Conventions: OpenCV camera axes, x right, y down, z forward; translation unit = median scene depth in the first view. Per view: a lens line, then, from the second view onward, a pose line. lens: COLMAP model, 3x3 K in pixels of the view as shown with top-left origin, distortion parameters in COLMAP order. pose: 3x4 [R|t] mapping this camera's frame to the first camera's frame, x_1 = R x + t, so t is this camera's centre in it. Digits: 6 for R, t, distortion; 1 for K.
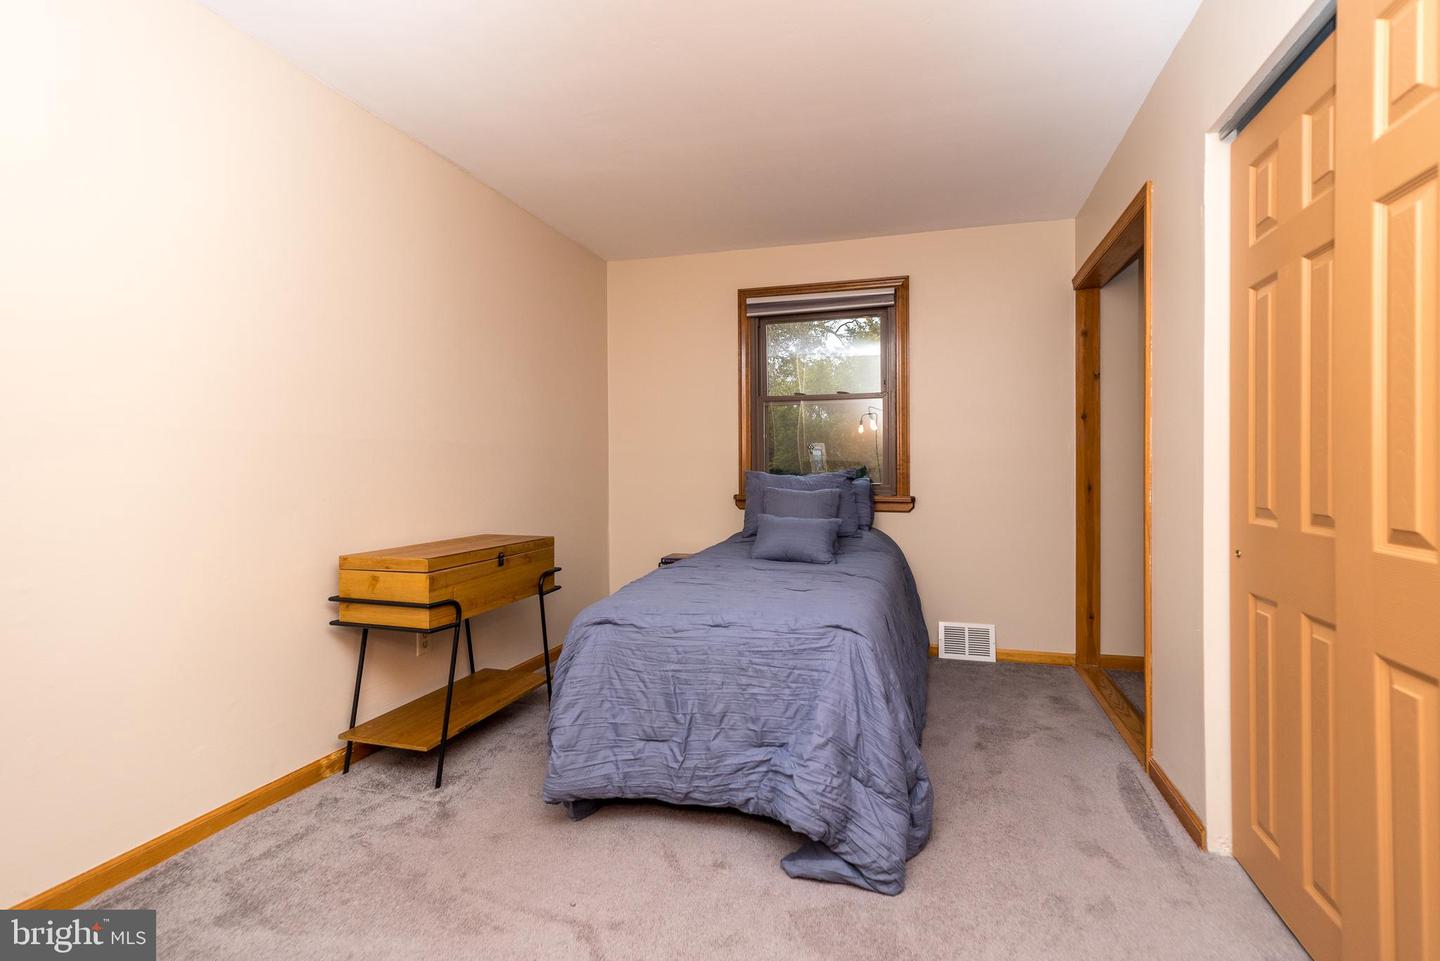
lens RADIAL K [[637.0, 0, 703.0], [0, 637.0, 484.7], [0, 0, 1]] dist [0.003373, 0.000511]
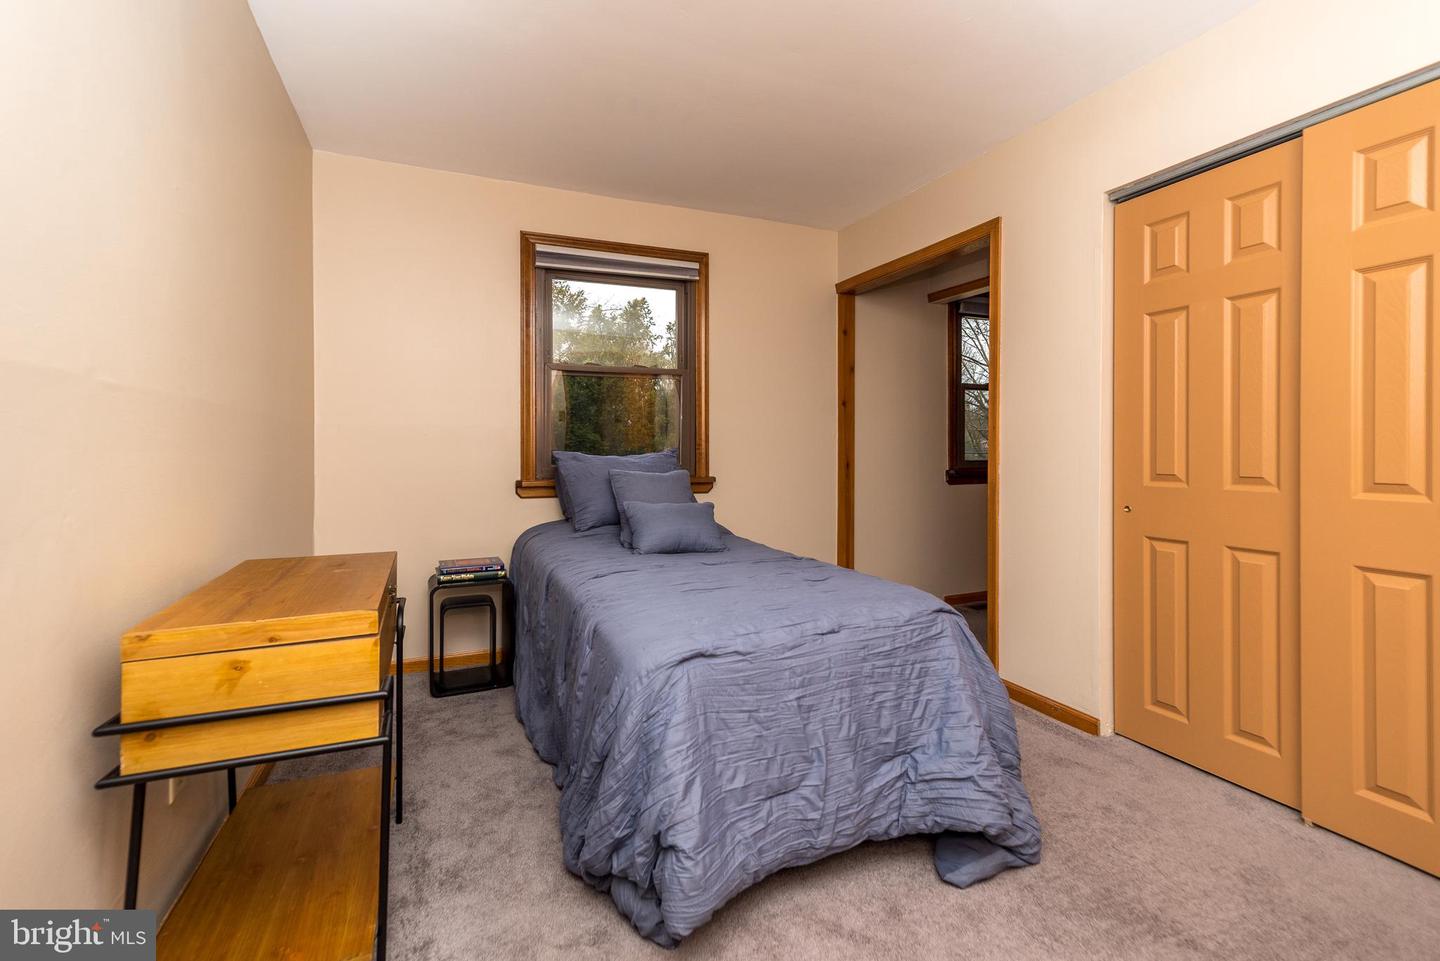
lens RADIAL K [[656.3, 0, 720.9], [0, 656.3, 461.1], [0, 0, 1]] dist [0.005258, 0.000598]
pose [[0.775051, -0.013514, 0.631754, -0.651588], [0.019760, 0.999801, -0.002855, -0.005840], [-0.631590, 0.014696, 0.775163, 0.425812]]
